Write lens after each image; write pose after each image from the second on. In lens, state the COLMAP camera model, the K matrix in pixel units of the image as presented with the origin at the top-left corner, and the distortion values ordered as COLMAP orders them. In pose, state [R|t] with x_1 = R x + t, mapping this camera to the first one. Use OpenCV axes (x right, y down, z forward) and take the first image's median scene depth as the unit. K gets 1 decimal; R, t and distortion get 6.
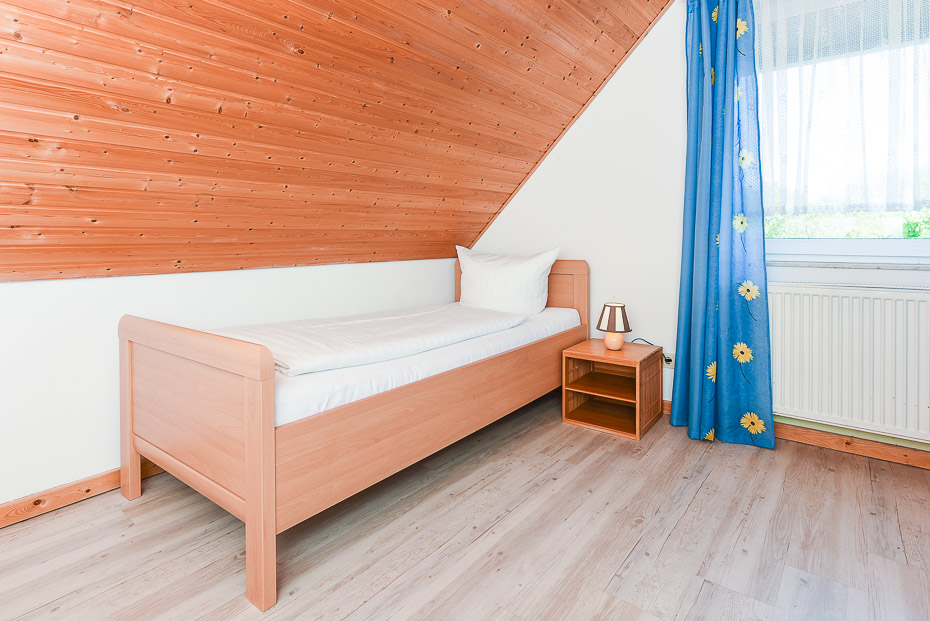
lens RADIAL K [[488.7, 0, 465.4], [0, 488.7, 244.0], [0, 0, 1]] dist [-0.002998, 0.001669]
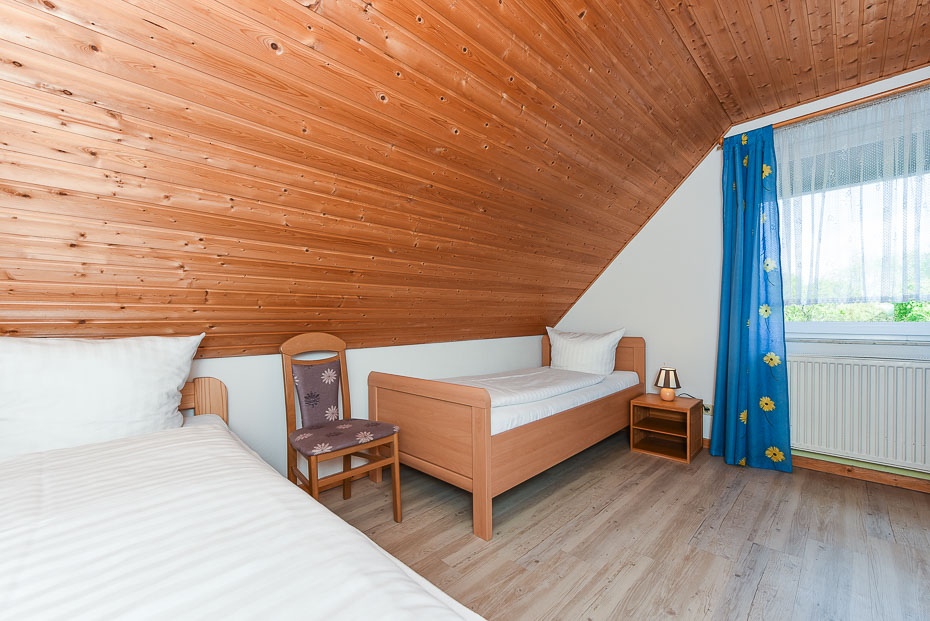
lens RADIAL K [[392.0, 0, 463.0], [0, 392.0, 324.6], [0, 0, 1]] dist [-0.000209, -0.000631]
pose [[0.994692, -0.002725, -0.102863, -0.184001], [0.003517, 0.999966, 0.007521, -0.016264], [0.102839, -0.007843, 0.994667, -0.206534]]
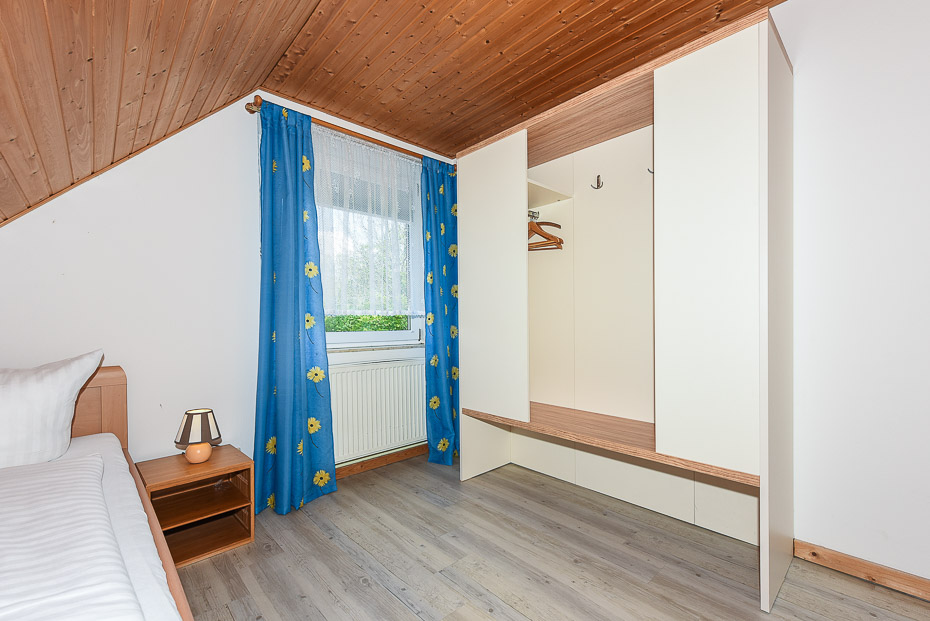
lens RADIAL K [[396.0, 0, 521.8], [0, 396.0, 320.7], [0, 0, 1]] dist [0.000241, -0.000111]
pose [[0.080339, 0.002185, 0.996765, -0.402825], [0.013179, 0.999908, -0.003254, -0.034486], [-0.996680, 0.013398, 0.080303, 0.386537]]
